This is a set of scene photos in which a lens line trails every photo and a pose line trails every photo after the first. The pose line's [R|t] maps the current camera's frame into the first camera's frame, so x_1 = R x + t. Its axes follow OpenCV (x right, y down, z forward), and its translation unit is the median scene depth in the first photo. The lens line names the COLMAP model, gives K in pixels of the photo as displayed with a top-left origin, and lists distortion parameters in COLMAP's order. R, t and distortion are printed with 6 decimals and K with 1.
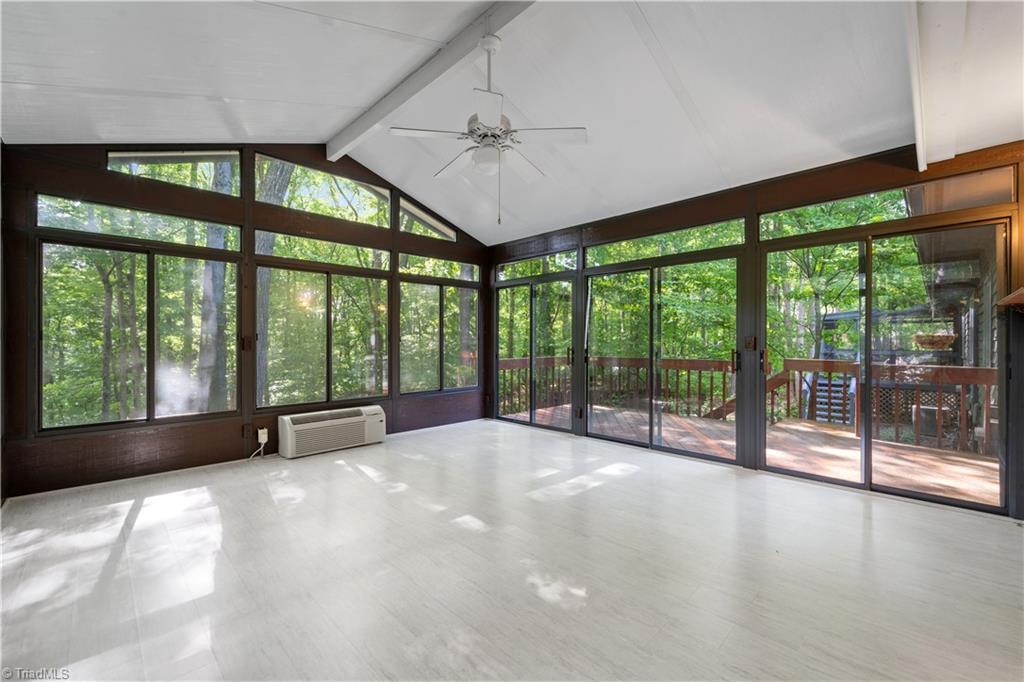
lens RADIAL K [[418.7, 0, 512.0], [0, 418.7, 341.0], [0, 0, 1]] dist [-0.001263, -0.000425]
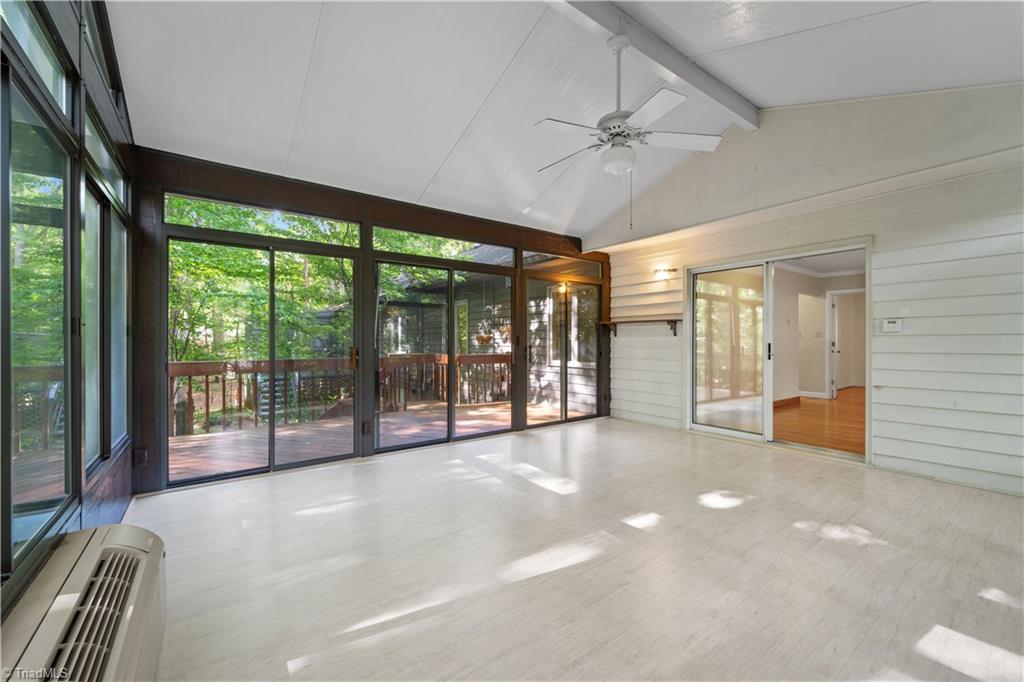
lens RADIAL K [[418.7, 0, 512.0], [0, 418.7, 341.0], [0, 0, 1]] dist [-0.001263, -0.000425]
pose [[0.144833, -0.003559, 0.989450, -0.456134], [-0.001250, 0.999992, 0.003780, 0.000597], [-0.989455, -0.001784, 0.144827, 0.462079]]
